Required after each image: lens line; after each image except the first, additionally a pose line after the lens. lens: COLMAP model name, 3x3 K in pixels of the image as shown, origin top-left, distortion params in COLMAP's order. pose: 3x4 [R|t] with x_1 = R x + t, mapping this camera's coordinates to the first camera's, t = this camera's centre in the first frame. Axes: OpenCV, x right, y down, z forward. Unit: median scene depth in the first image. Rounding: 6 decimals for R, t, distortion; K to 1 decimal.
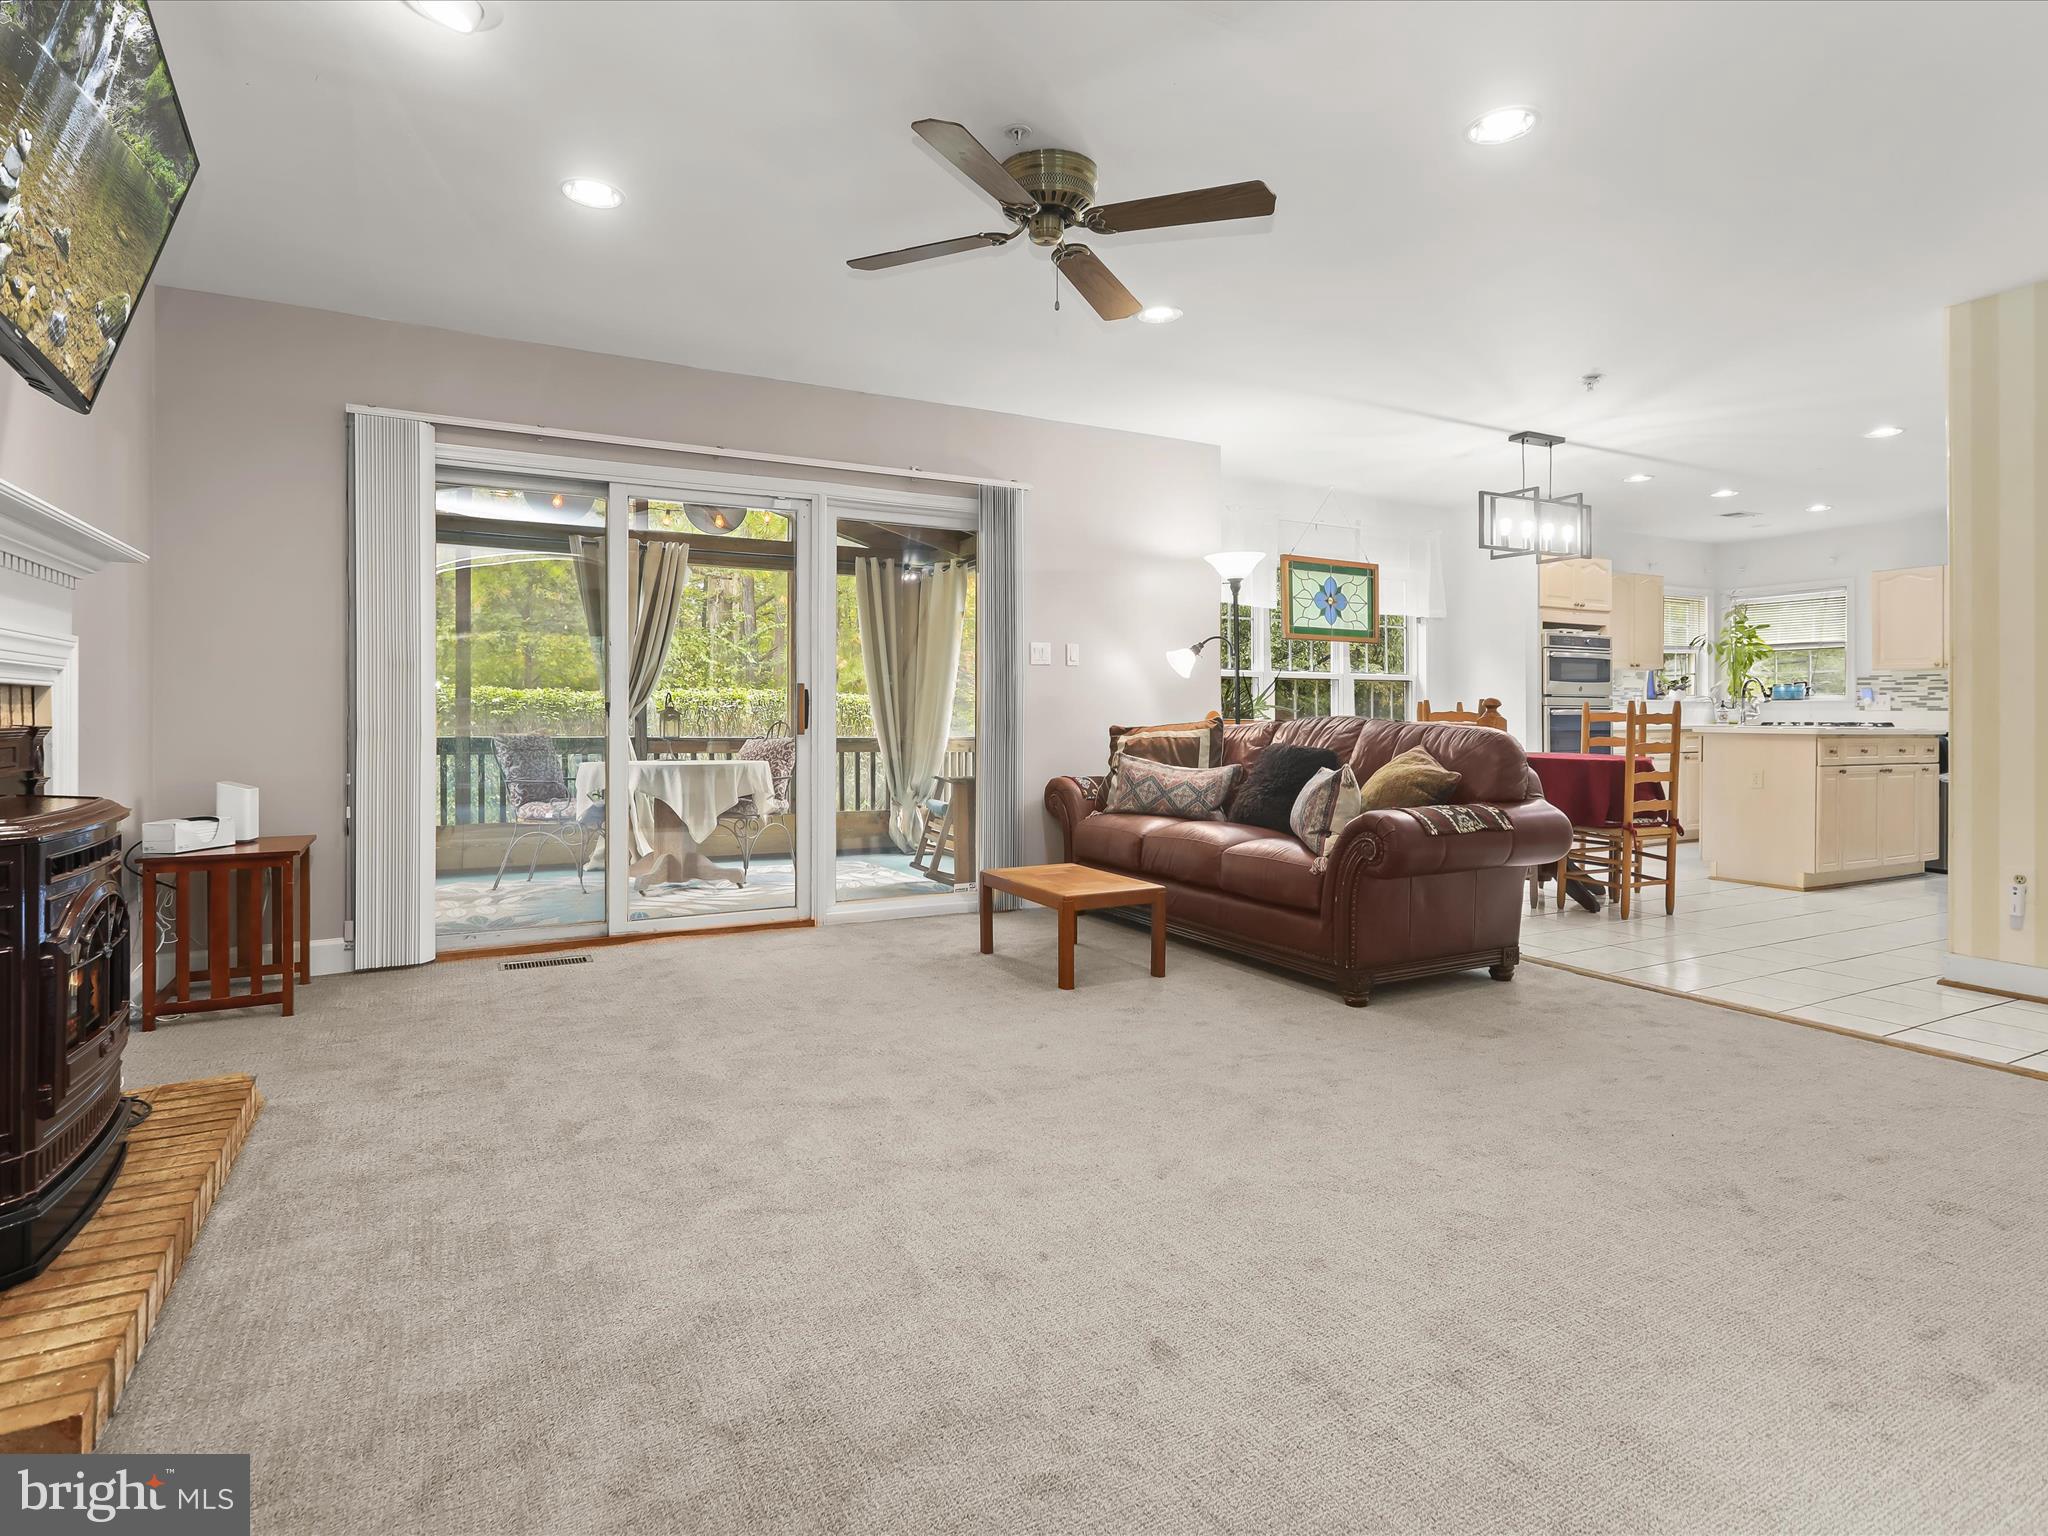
lens RADIAL K [[1066.7, 0, 1024.2], [0, 1066.7, 707.0], [0, 0, 1]] dist [-0.000030, 0.000497]
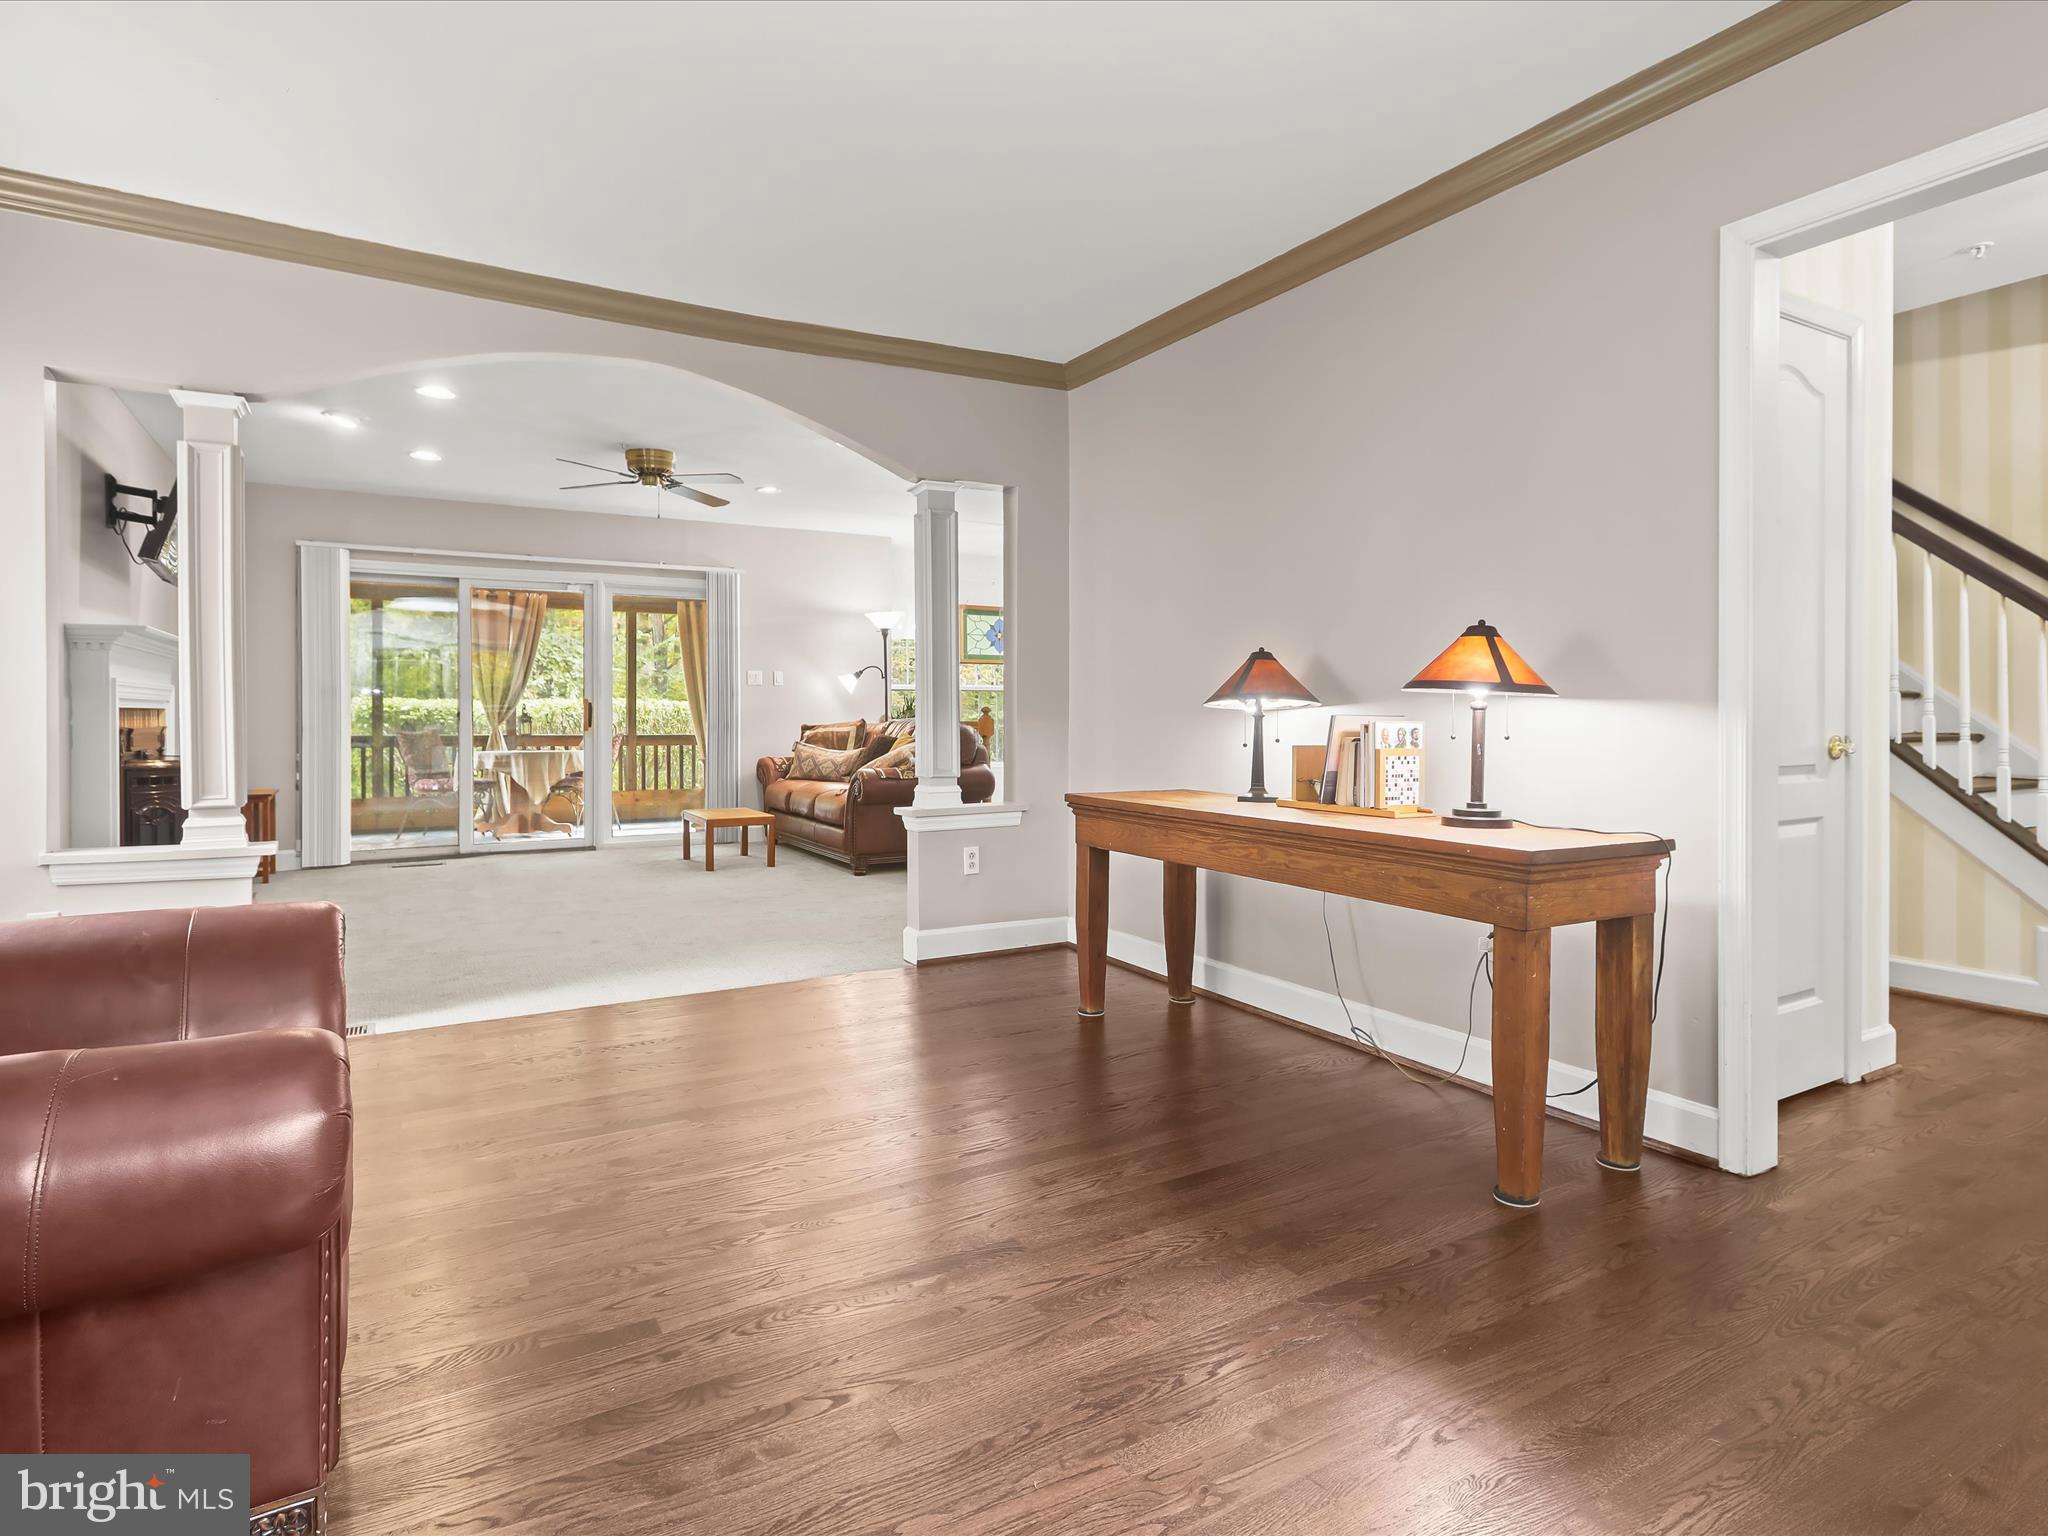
lens RADIAL K [[1081.6, 0, 1032.5], [0, 1081.6, 701.3], [0, 0, 1]] dist [0.003106, 0.000751]
pose [[0.999042, -0.004485, 0.043538, 0.288978], [0.004629, 0.999984, -0.003197, -0.007721], [-0.043523, 0.003395, 0.999047, -0.485052]]
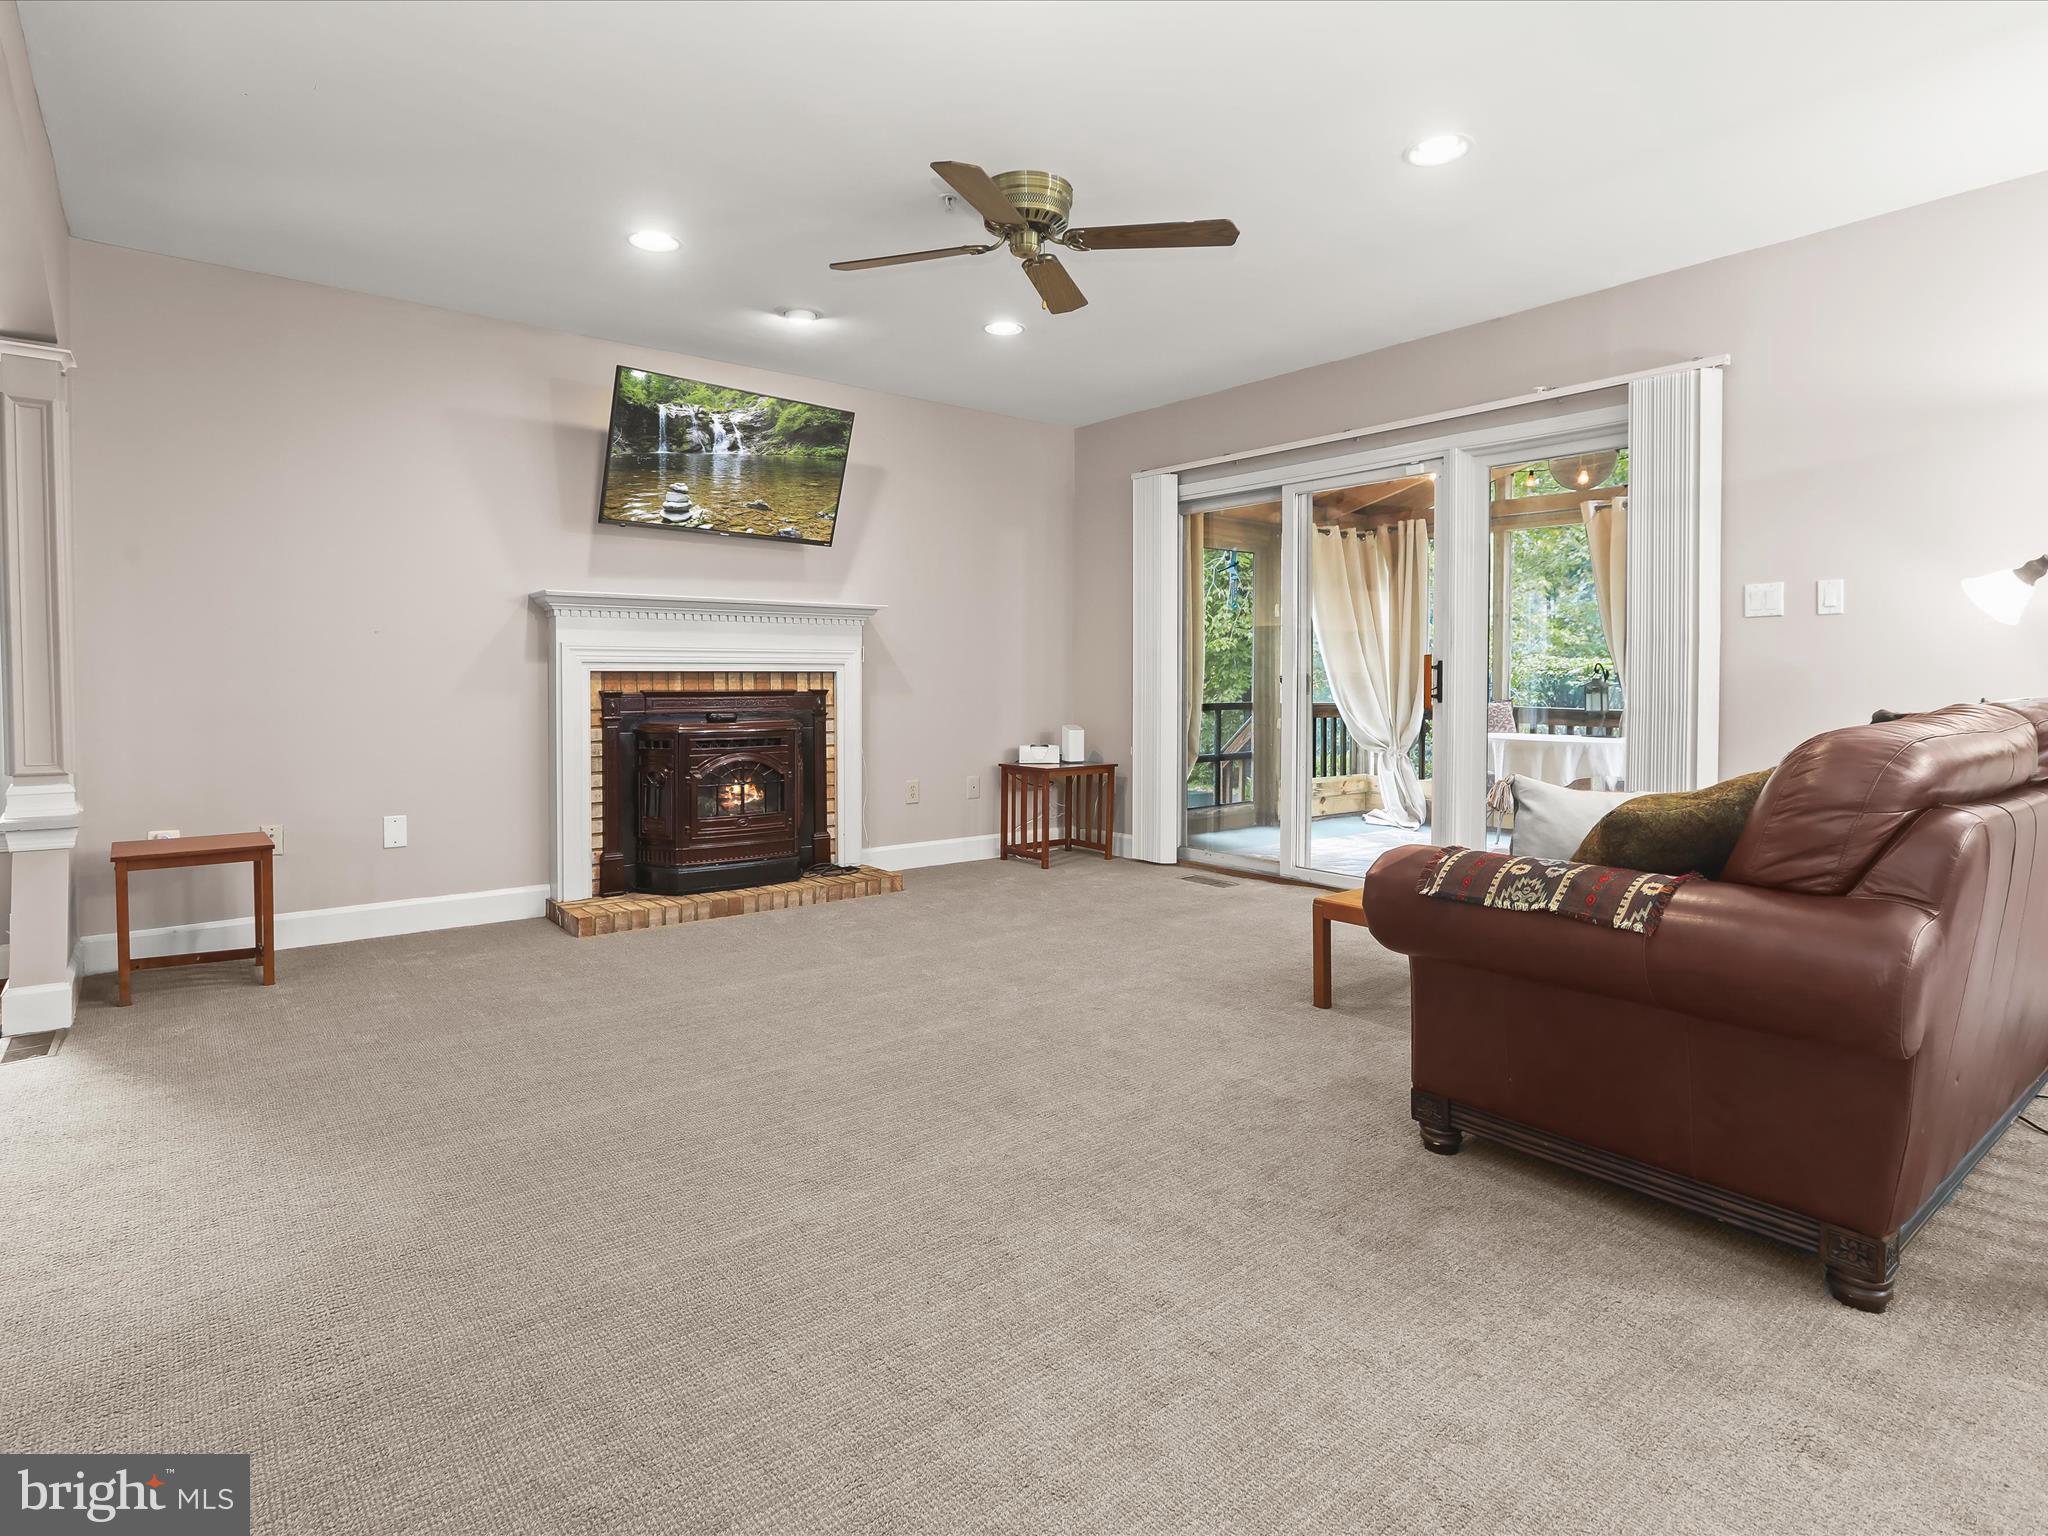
lens RADIAL K [[1081.6, 0, 1032.5], [0, 1081.6, 701.3], [0, 0, 1]] dist [0.003106, 0.000751]
pose [[0.191470, 0.021983, -0.981252, 0.489080], [0.003095, 0.999731, 0.023001, -0.003373], [0.981494, -0.007441, 0.191351, 0.349101]]
